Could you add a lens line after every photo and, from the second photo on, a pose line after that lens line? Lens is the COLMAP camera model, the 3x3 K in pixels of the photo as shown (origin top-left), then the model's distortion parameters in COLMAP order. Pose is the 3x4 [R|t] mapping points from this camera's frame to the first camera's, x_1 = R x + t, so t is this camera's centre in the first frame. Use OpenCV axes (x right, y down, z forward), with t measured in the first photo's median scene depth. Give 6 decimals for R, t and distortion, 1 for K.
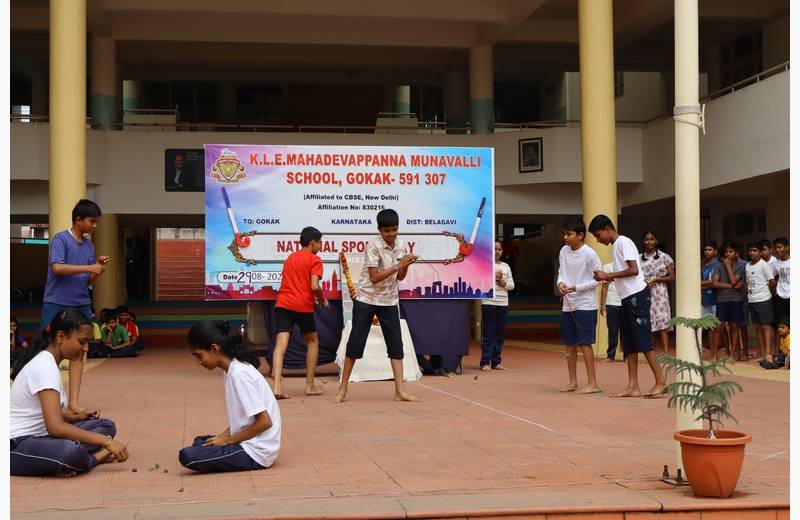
lens RADIAL K [[1271.8, 0, 379.6], [0, 1271.8, 260.2], [0, 0, 1]] dist [0.018460, 0.000000]
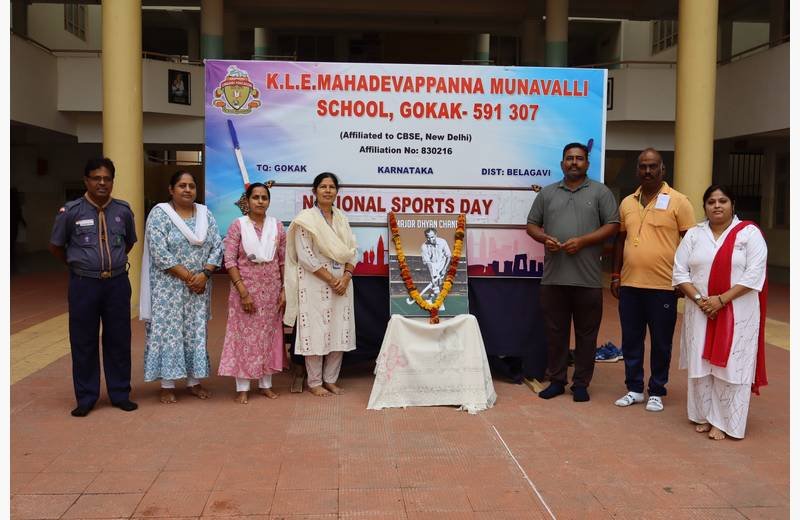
lens RADIAL K [[847.0, 0, 384.0], [0, 847.0, 264.9], [0, 0, 1]] dist [0.012607, 0.000000]
pose [[0.995531, 0.028260, -0.090108, 0.010741], [-0.018320, 0.993842, 0.109286, -0.029124], [0.092641, -0.107147, 0.989918, 0.511800]]
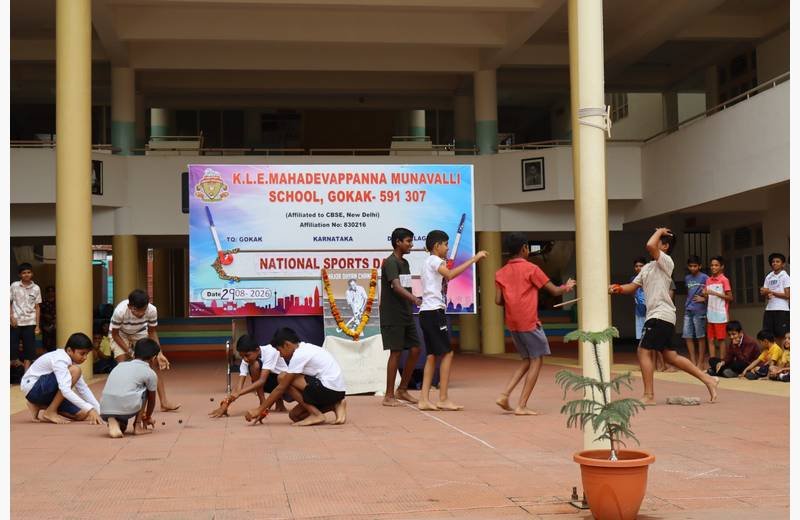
lens RADIAL K [[1188.9, 0, 392.7], [0, 1188.9, 257.1], [0, 0, 1]] dist [0.015557, 0.000000]
pose [[0.999516, -0.010574, -0.029271, 0.053222], [0.010052, 0.999788, -0.017947, 0.001983], [0.029454, 0.017644, 0.999410, 0.048683]]
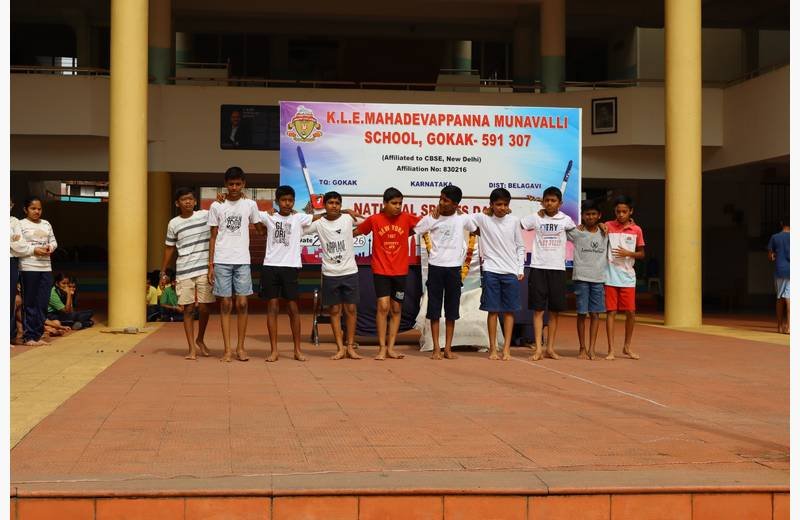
lens RADIAL K [[1335.7, 0, 371.5], [0, 1335.7, 254.9], [0, 0, 1]] dist [0.017659, 0.000000]
pose [[0.999313, 0.015752, -0.033557, -0.032537], [-0.014955, 0.999603, 0.023871, -0.000334], [0.033919, -0.023353, 0.999152, -0.006057]]
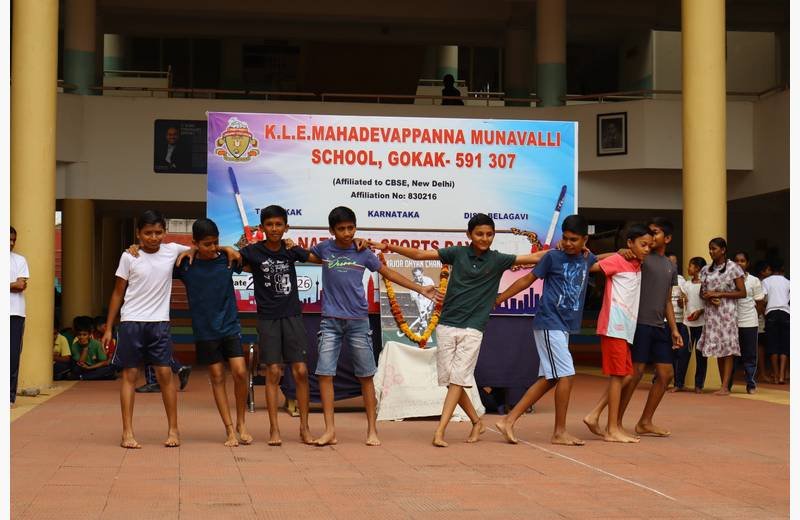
lens RADIAL K [[1533.7, 0, 370.2], [0, 1533.7, 263.4], [0, 0, 1]] dist [0.023238, 0.000000]
pose [[0.999566, 0.016921, -0.024097, -0.013275], [-0.016878, 0.999856, 0.001966, -0.001678], [0.024126, -0.001559, 0.999708, 0.060219]]
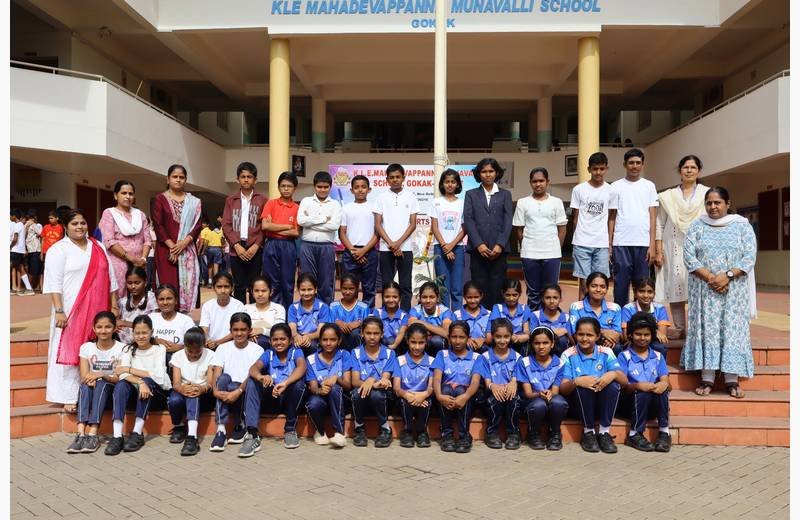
lens RADIAL K [[847.0, 0, 405.7], [0, 847.0, 257.8], [0, 0, 1]] dist [0.012607, 0.000000]
pose [[0.979700, 0.013482, -0.200014, 0.212027], [-0.006780, 0.999394, 0.034156, -0.000476], [0.200353, -0.032106, 0.979197, -0.170415]]
